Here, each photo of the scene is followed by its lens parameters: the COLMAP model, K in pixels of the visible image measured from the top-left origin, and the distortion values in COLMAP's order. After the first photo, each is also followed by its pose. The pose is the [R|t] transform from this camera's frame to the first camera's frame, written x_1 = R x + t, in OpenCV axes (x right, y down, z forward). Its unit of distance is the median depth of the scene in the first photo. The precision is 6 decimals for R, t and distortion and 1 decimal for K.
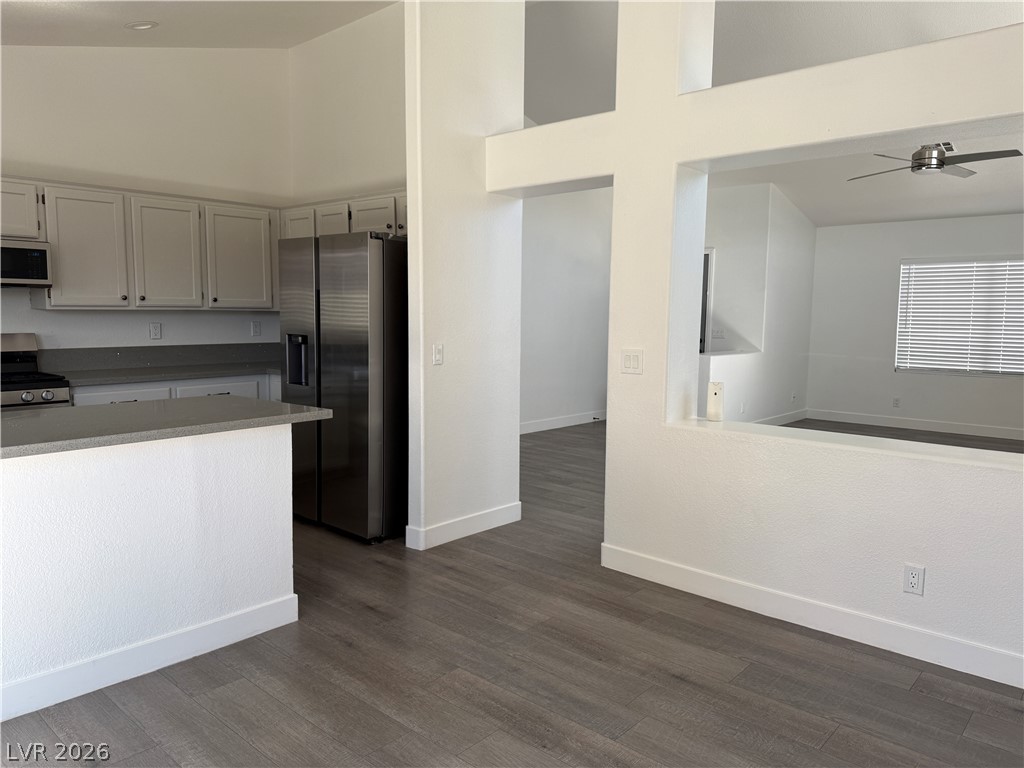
lens RADIAL K [[723.2, 0, 519.3], [0, 723.2, 387.5], [0, 0, 1]] dist [0.059781, -0.081495]
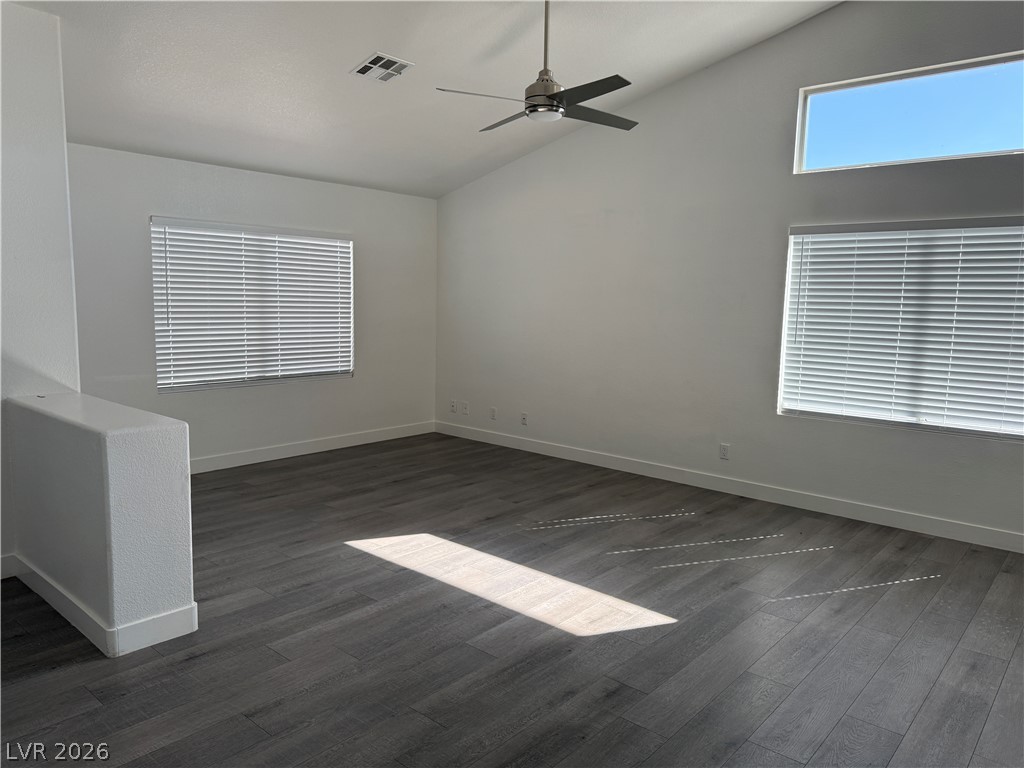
lens RADIAL K [[723.2, 0, 510.1], [0, 723.2, 389.8], [0, 0, 1]] dist [0.059781, -0.081495]
pose [[-0.001256, -0.143393, 0.989665, -0.248361], [0.088441, 0.985772, 0.142941, -0.185605], [-0.996081, 0.087707, 0.011444, 1.401567]]
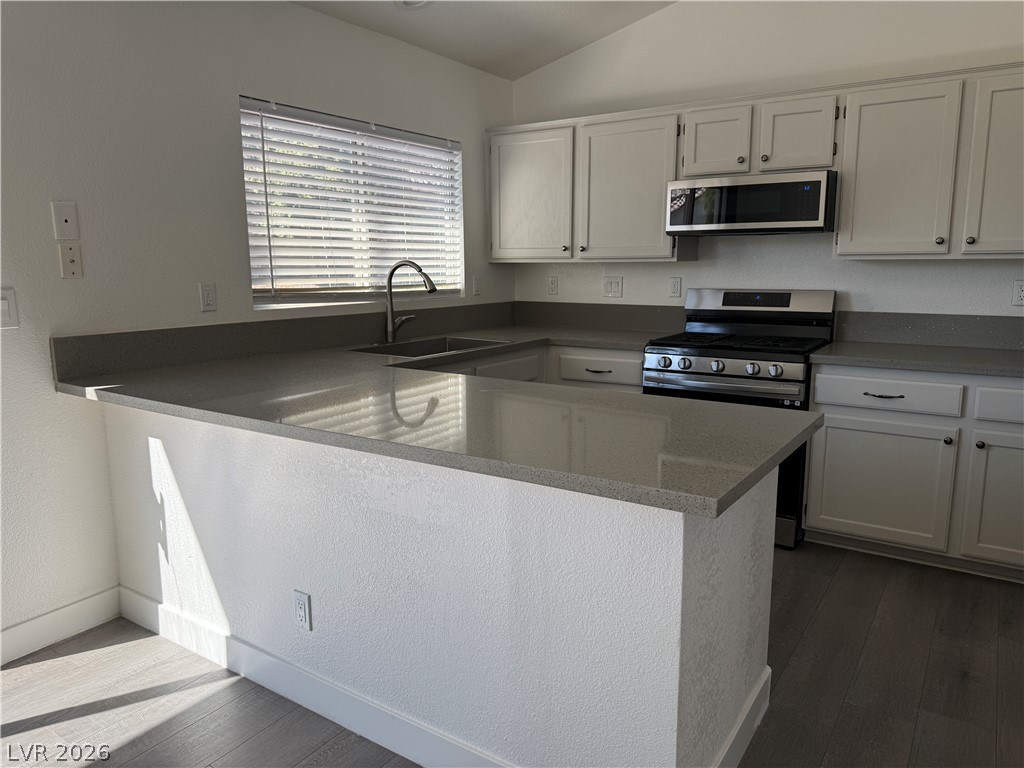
lens RADIAL K [[723.2, 0, 511.8], [0, 723.2, 393.7], [0, 0, 1]] dist [0.059781, -0.081495]
pose [[0.137777, 0.165725, -0.976500, 0.083558], [-0.099269, 0.983249, 0.152865, -0.054696], [0.985476, 0.075875, 0.151920, 0.582181]]
